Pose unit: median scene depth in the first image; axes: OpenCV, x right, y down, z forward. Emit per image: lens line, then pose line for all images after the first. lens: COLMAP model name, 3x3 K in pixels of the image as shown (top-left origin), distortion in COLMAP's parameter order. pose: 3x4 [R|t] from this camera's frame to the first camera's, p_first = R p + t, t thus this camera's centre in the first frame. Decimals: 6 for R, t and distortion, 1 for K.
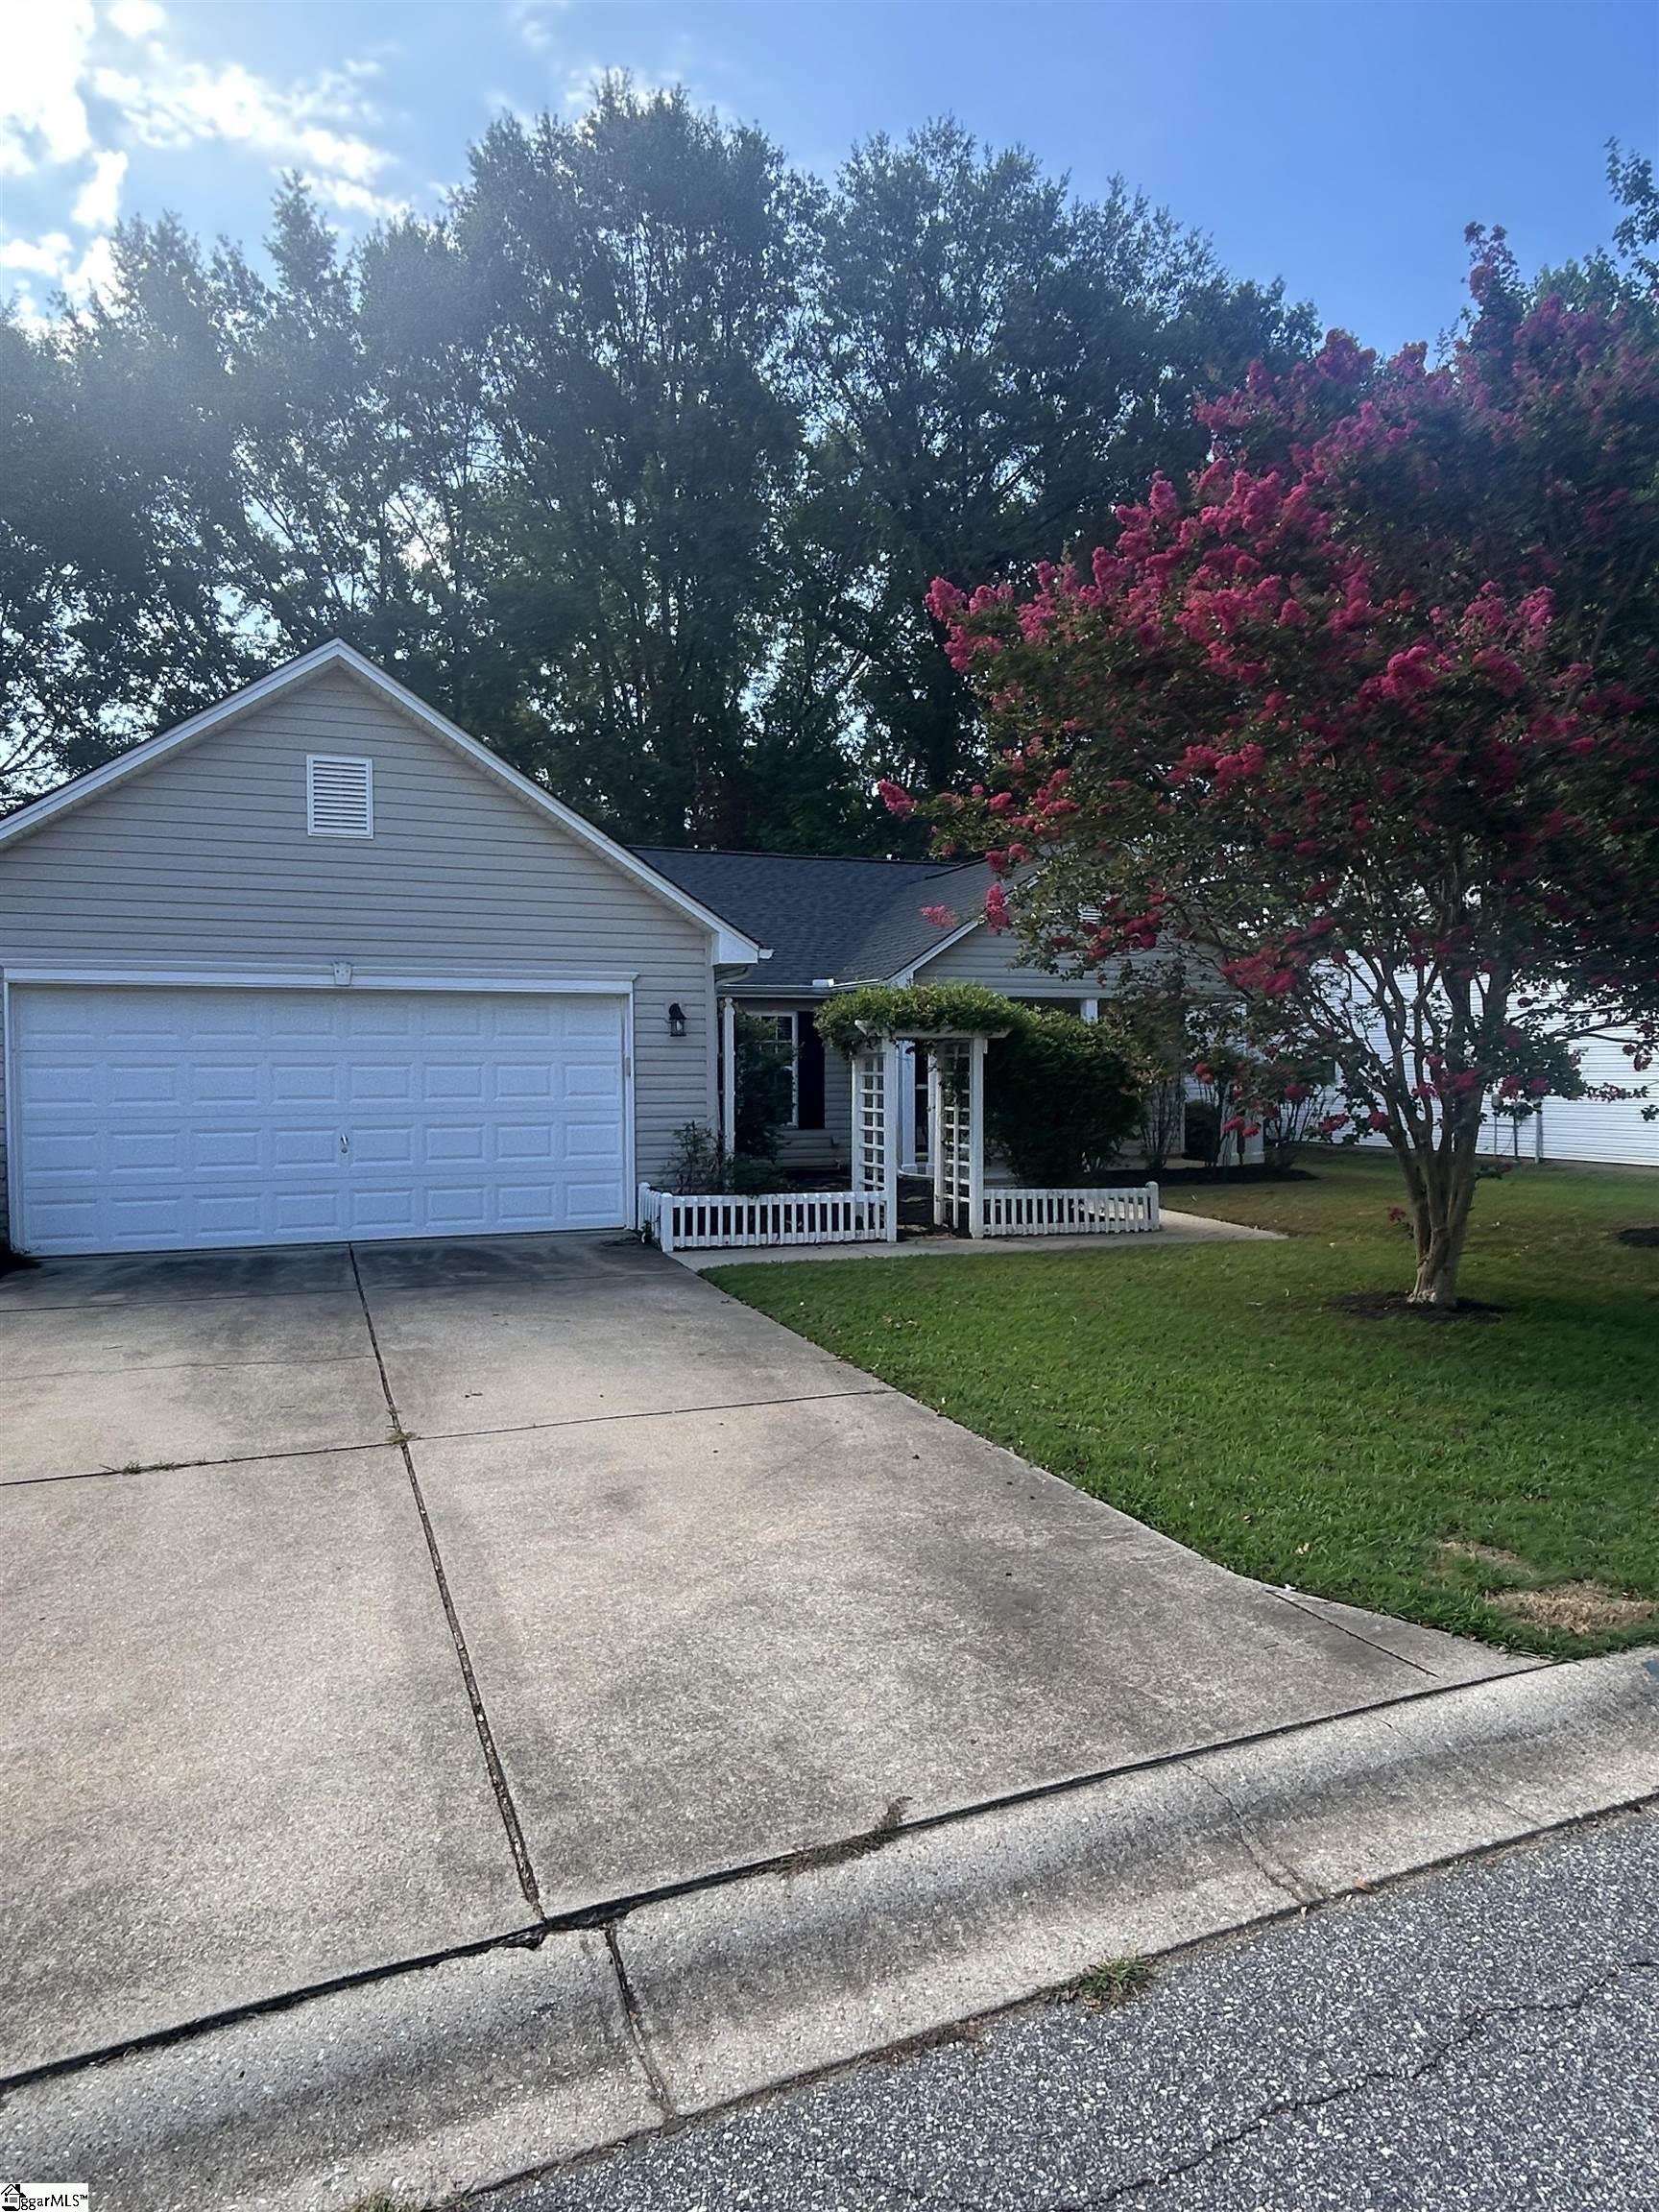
lens RADIAL K [[1296.9, 0, 827.8], [0, 1296.9, 1104.7], [0, 0, 1]] dist [0.000078, -0.000098]
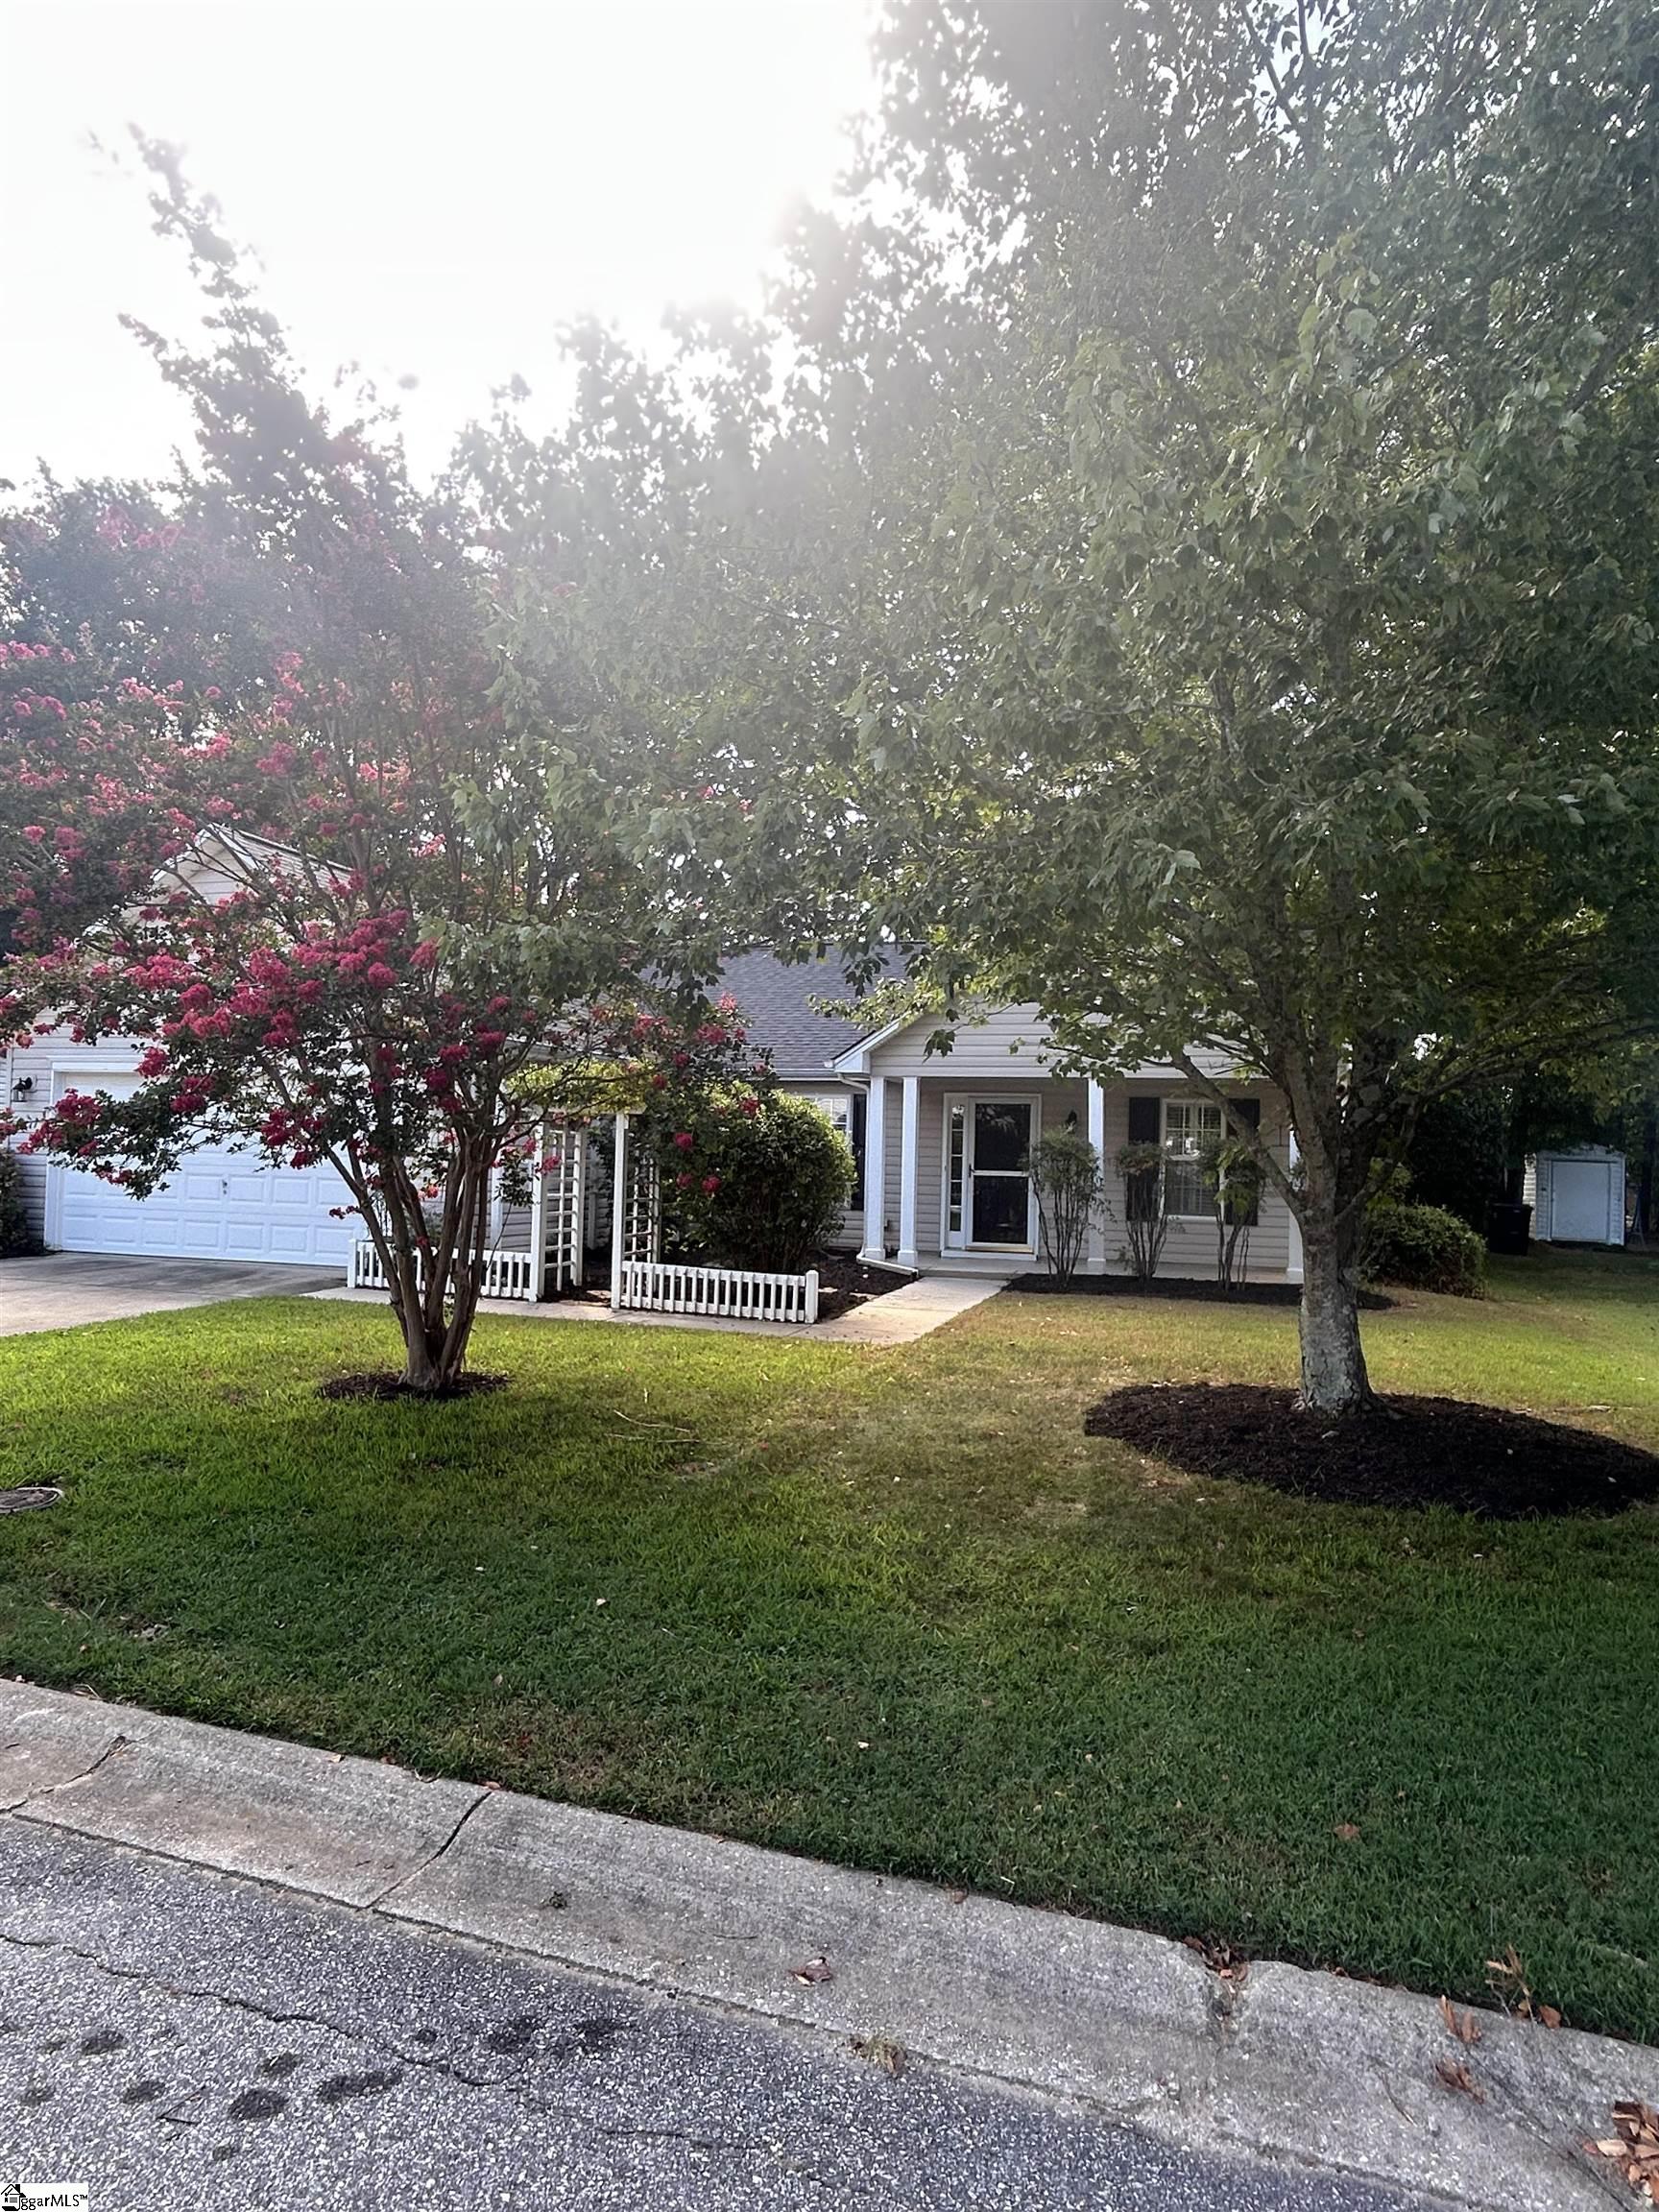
lens RADIAL K [[1296.9, 0, 829.1], [0, 1296.9, 1108.3], [0, 0, 1]] dist [0.000078, -0.000098]
pose [[0.783898, 0.004234, -0.620875, 0.890267], [-0.047605, 0.997443, -0.053302, -0.008599], [0.619062, 0.071340, 0.782095, 0.293708]]
